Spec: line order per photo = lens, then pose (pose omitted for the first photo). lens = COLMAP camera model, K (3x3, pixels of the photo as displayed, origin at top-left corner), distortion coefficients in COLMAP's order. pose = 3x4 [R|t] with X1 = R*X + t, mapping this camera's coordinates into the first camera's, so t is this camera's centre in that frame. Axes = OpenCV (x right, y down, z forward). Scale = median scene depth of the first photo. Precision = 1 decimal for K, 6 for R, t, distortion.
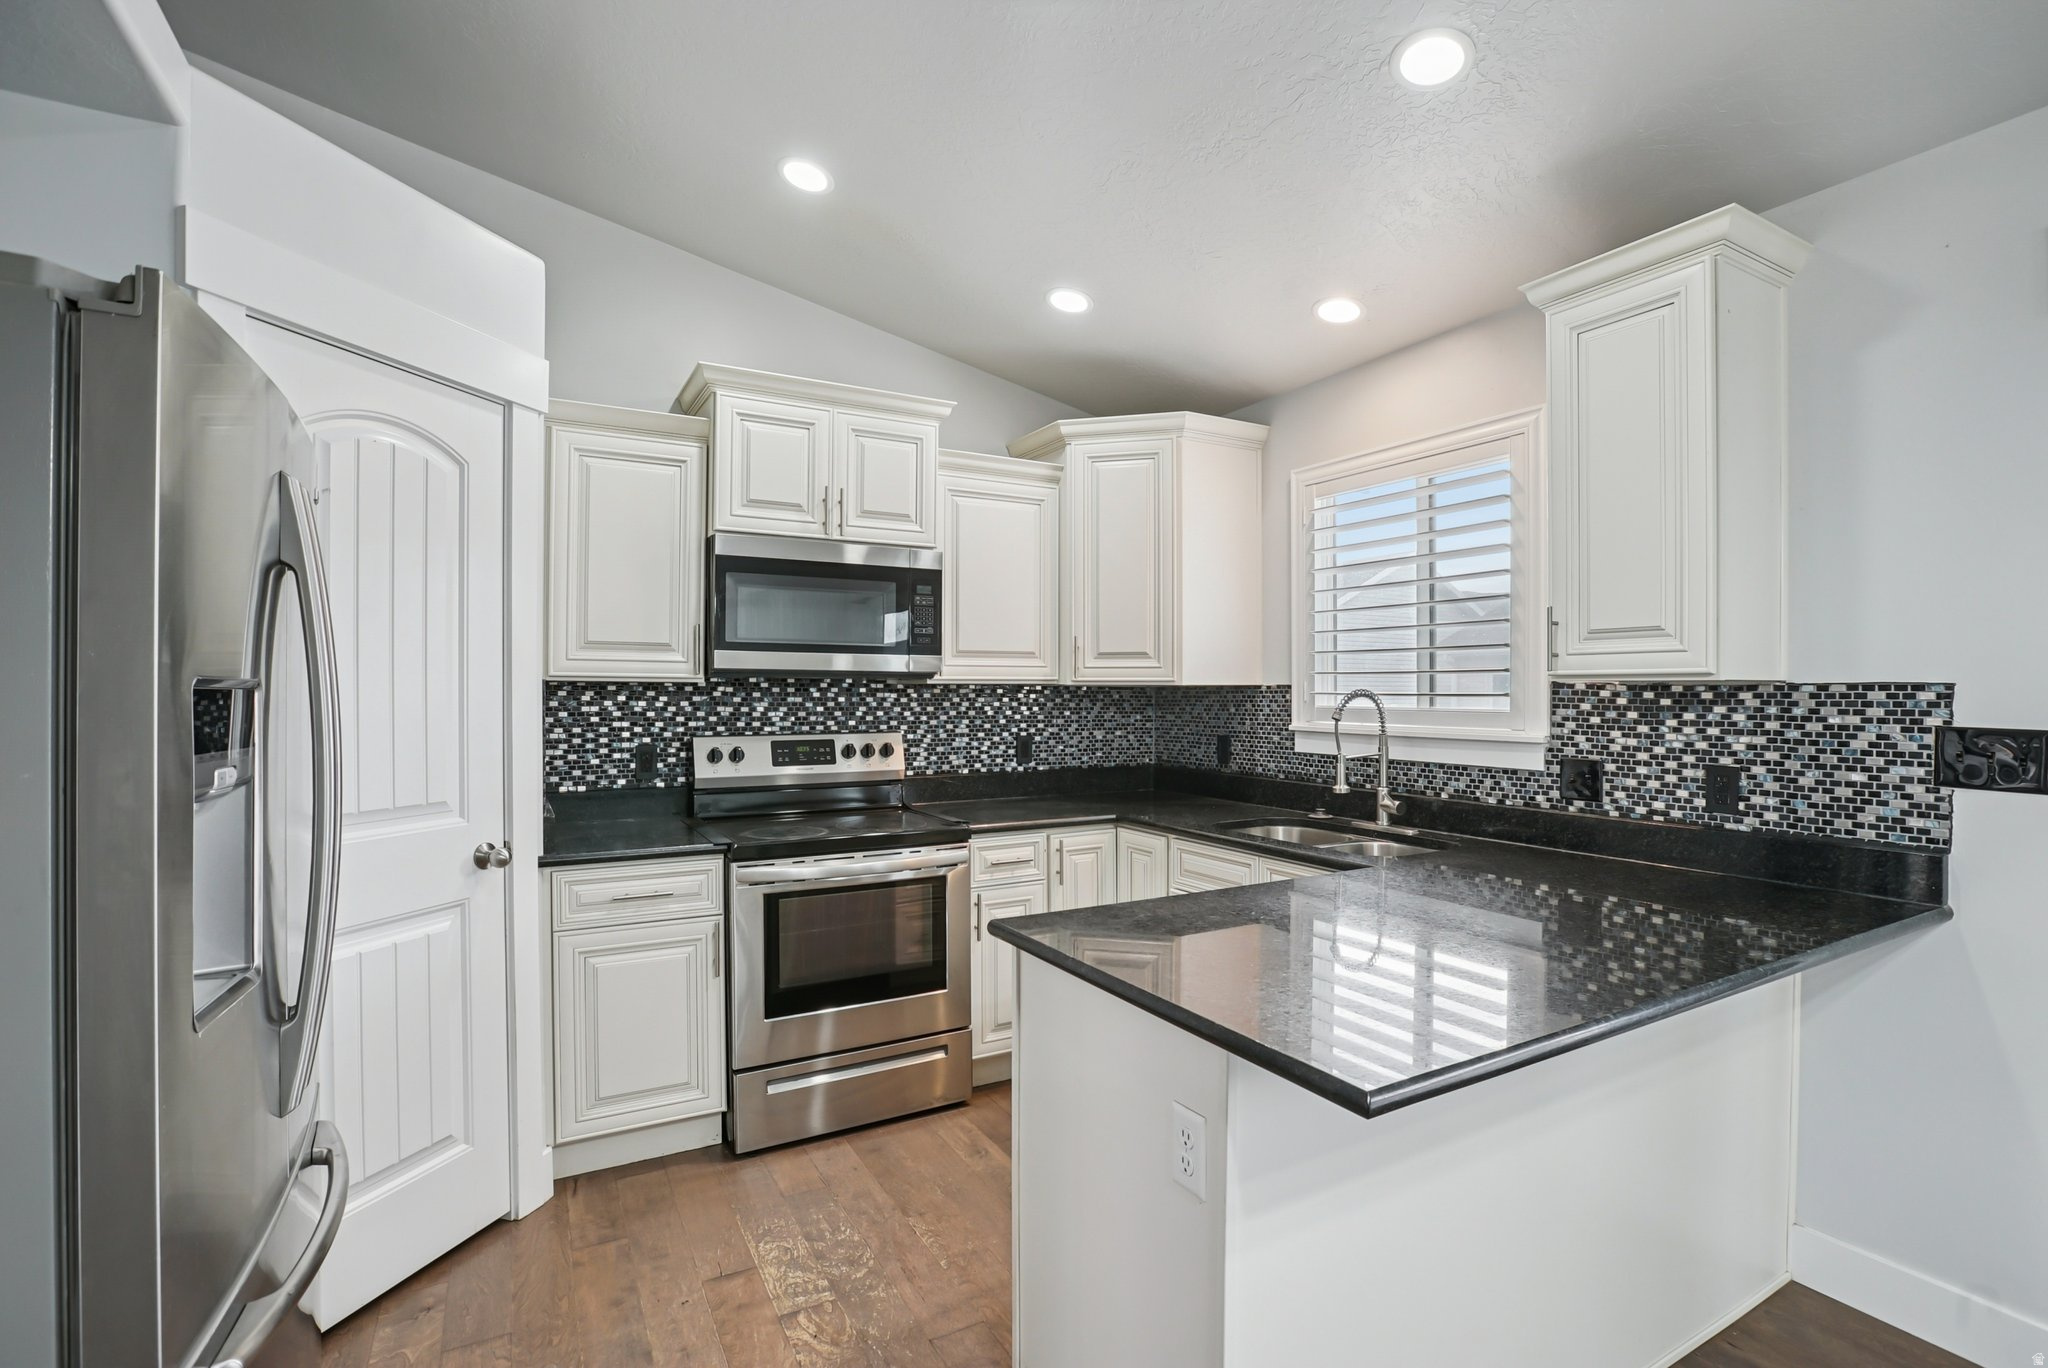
lens RADIAL K [[960.8, 0, 1009.3], [0, 960.8, 689.3], [0, 0, 1]] dist [-0.037230, 0.008166]
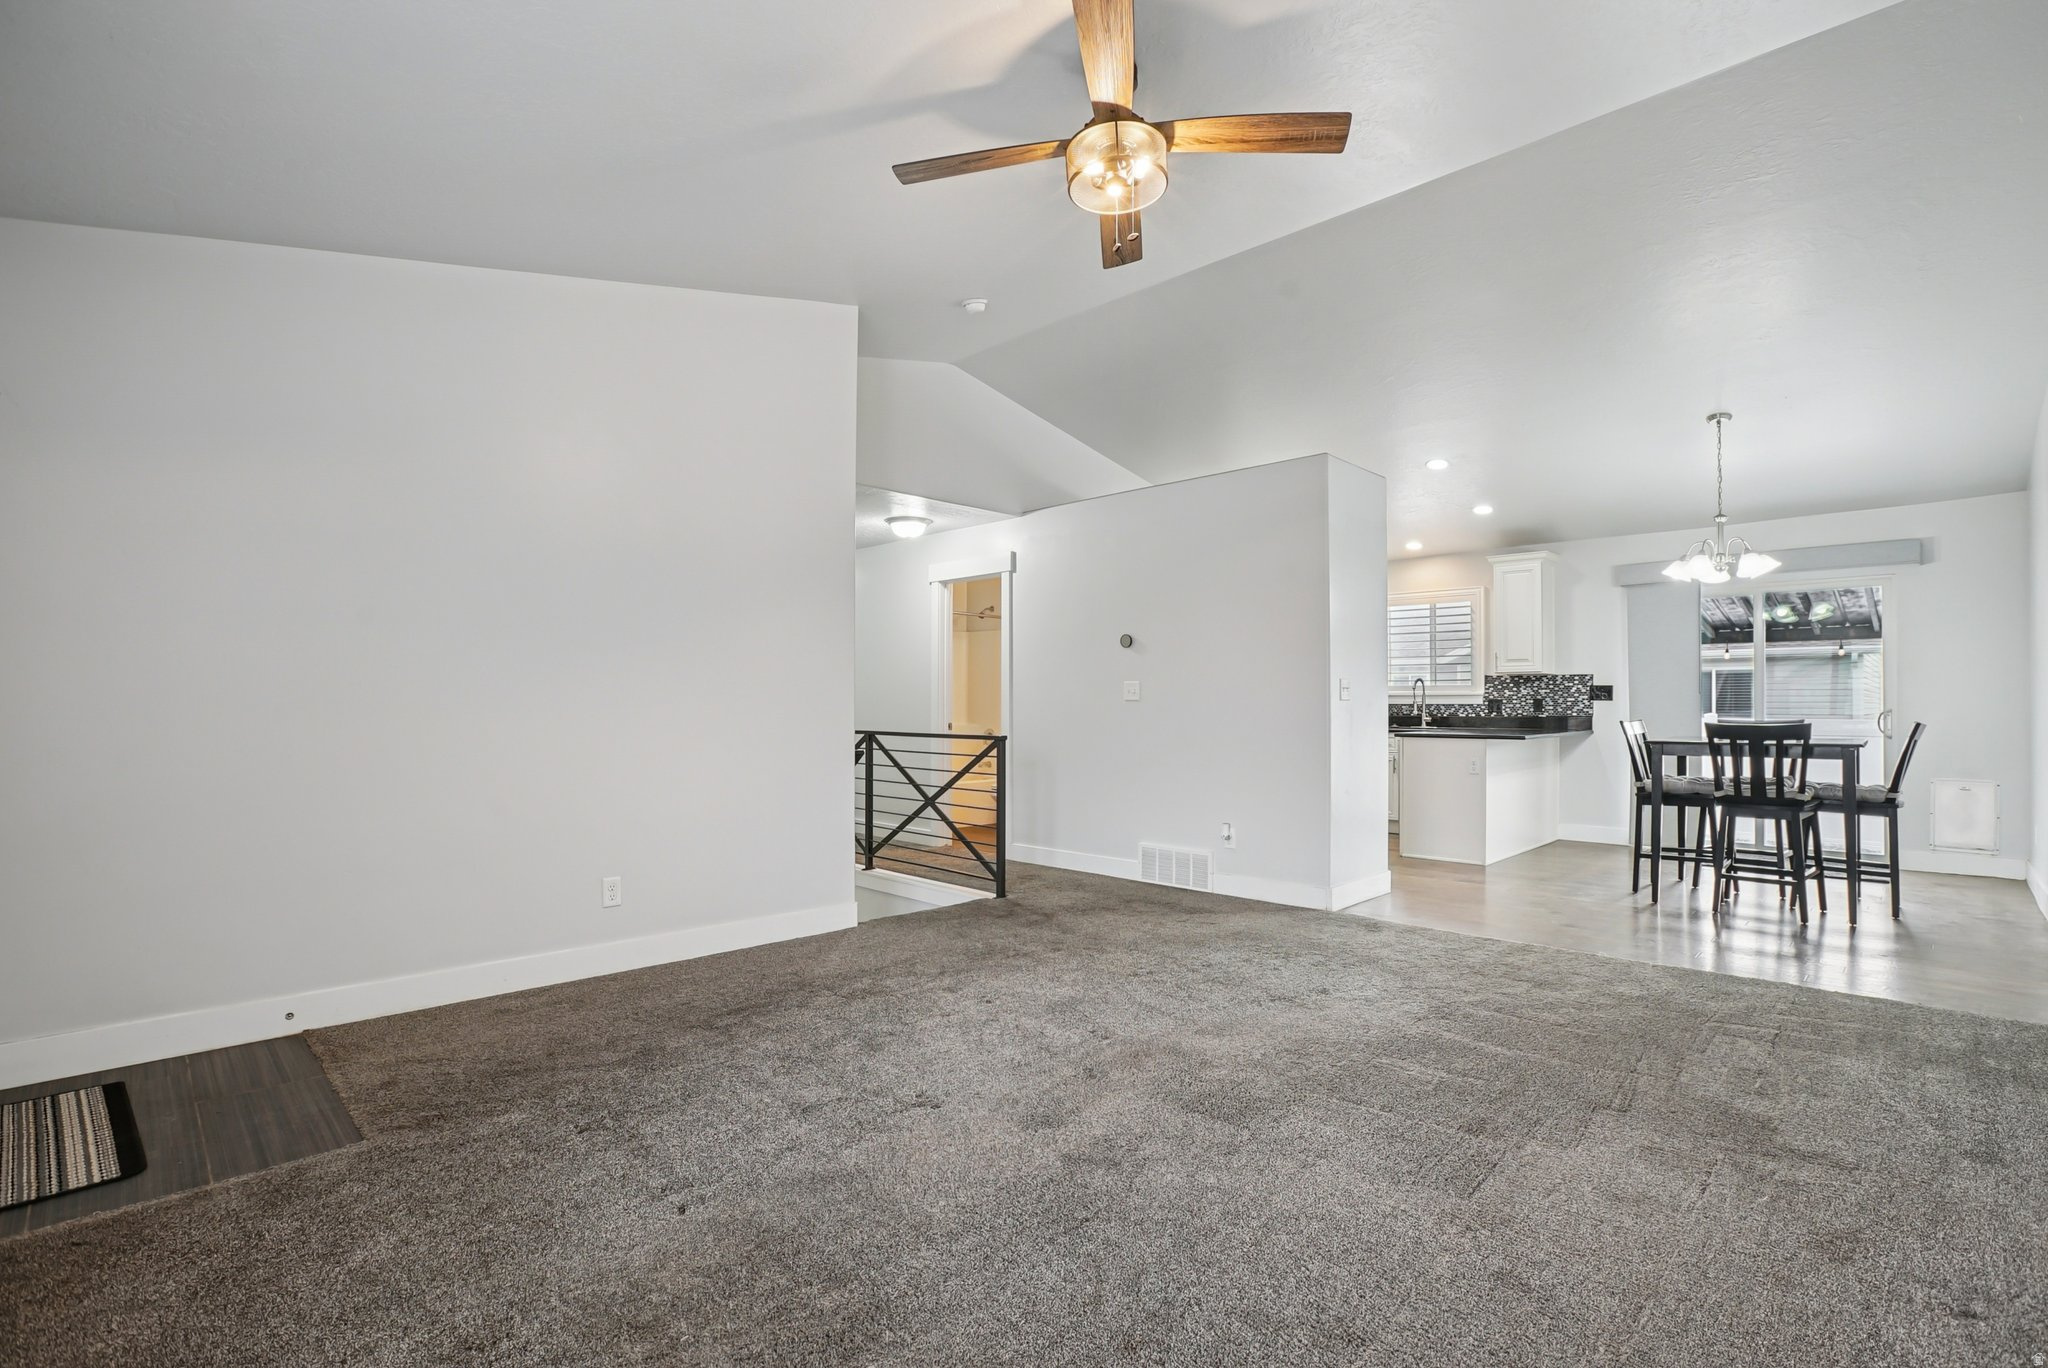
lens RADIAL K [[960.8, 0, 1034.2], [0, 960.8, 693.7], [0, 0, 1]] dist [-0.037230, 0.008166]
pose [[0.958143, -0.000316, 0.286291, -1.472055], [0.003197, 0.999949, -0.009596, 0.065641], [-0.286273, 0.010109, 0.958095, -1.328693]]
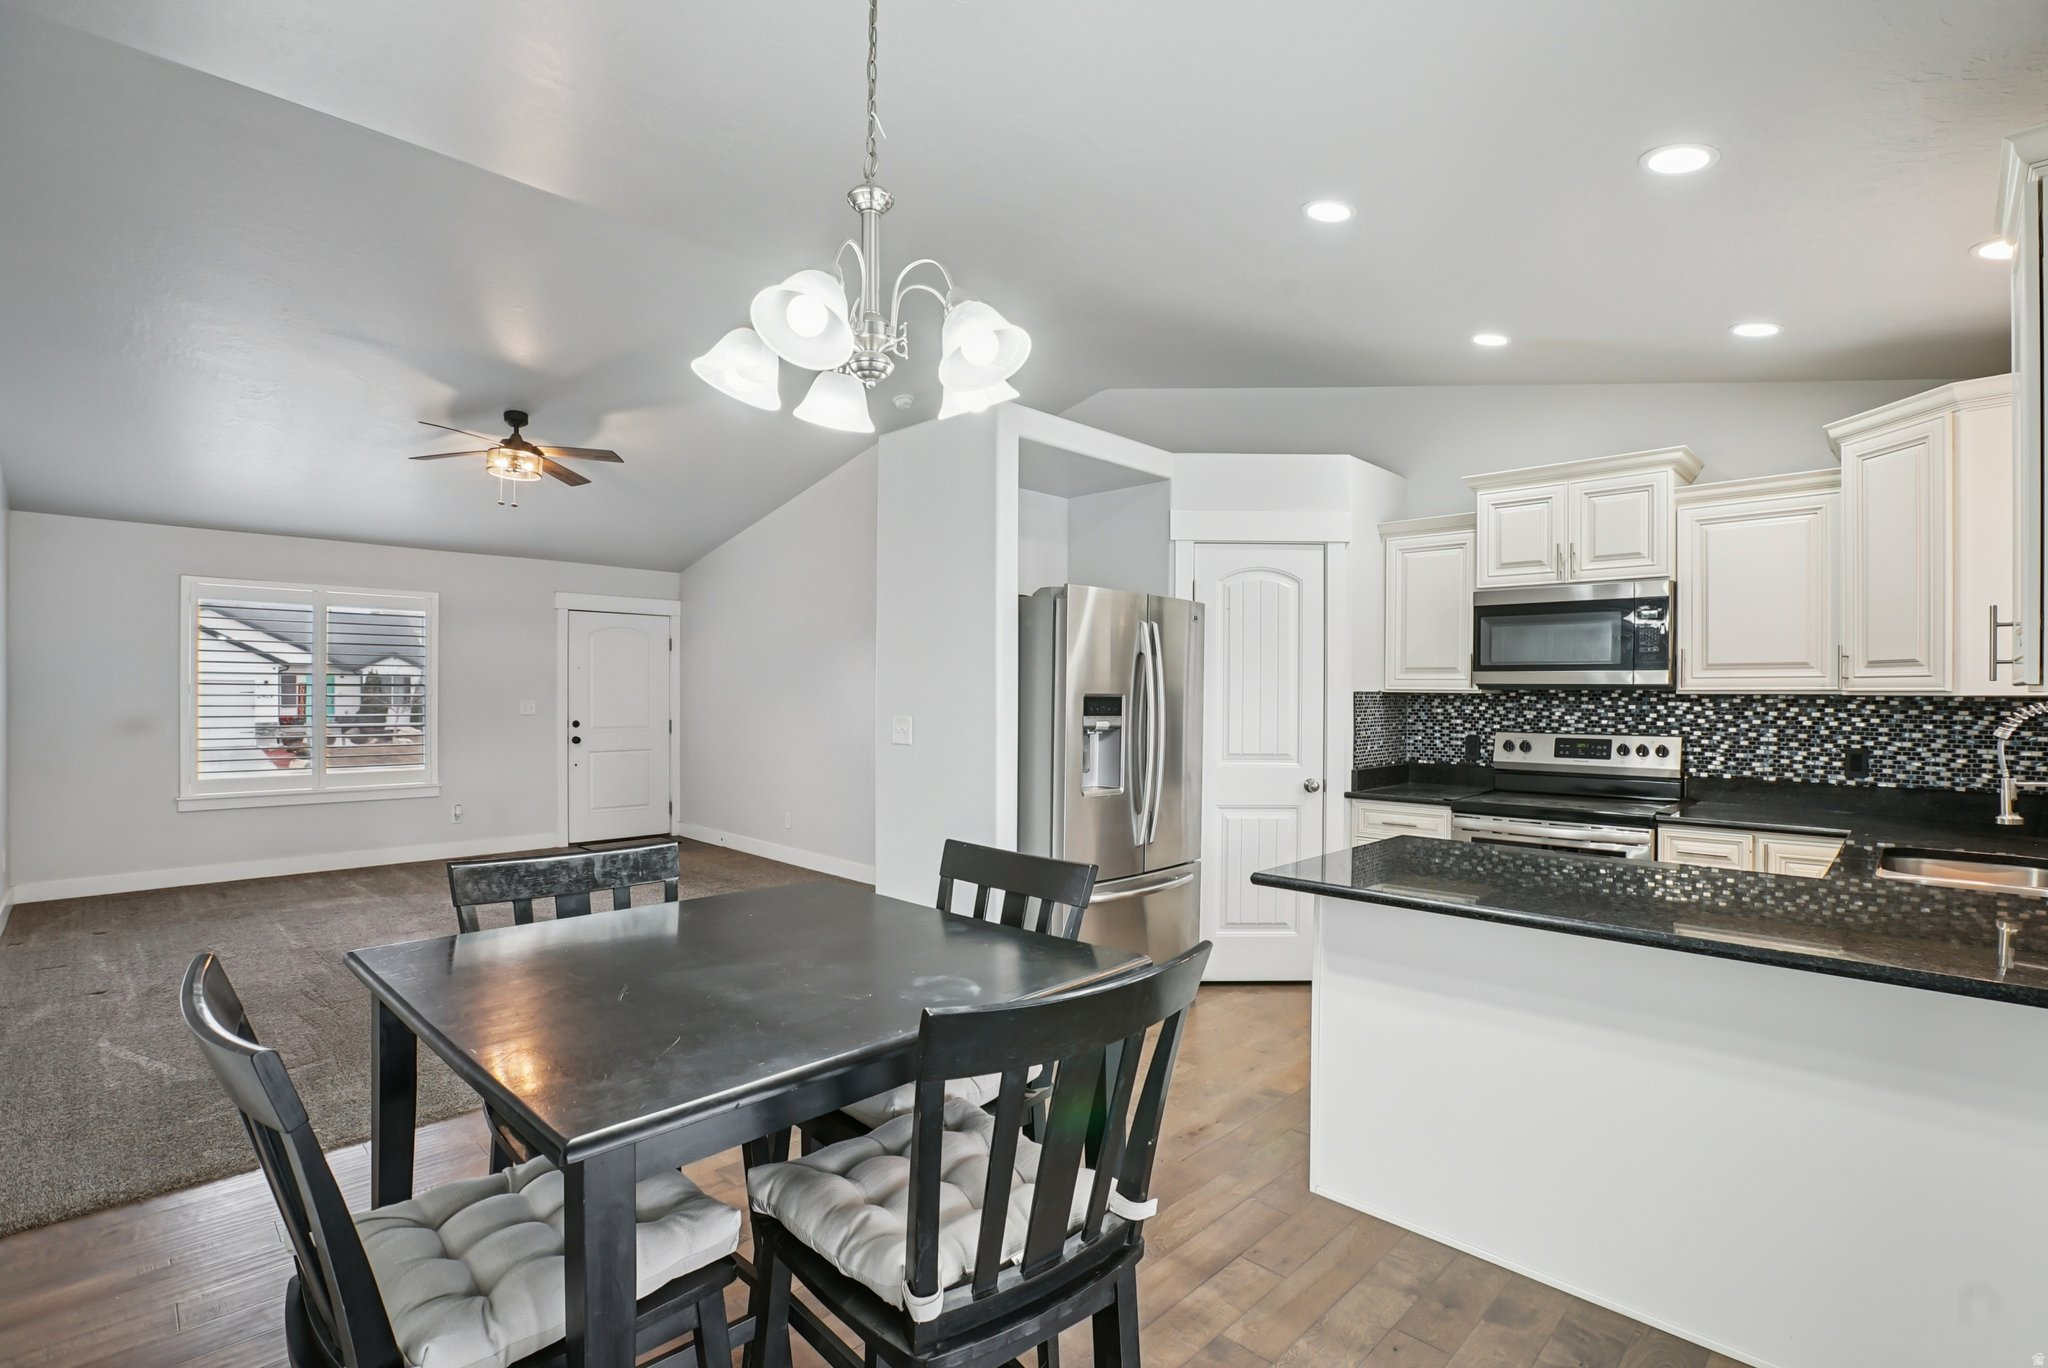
lens RADIAL K [[960.8, 0, 1030.7], [0, 960.8, 692.9], [0, 0, 1]] dist [-0.037230, 0.008166]
pose [[0.280657, -0.001078, -0.959807, 0.814955], [-0.003429, 0.999992, -0.002126, -0.002218], [0.959802, 0.003888, 0.280651, -0.054037]]
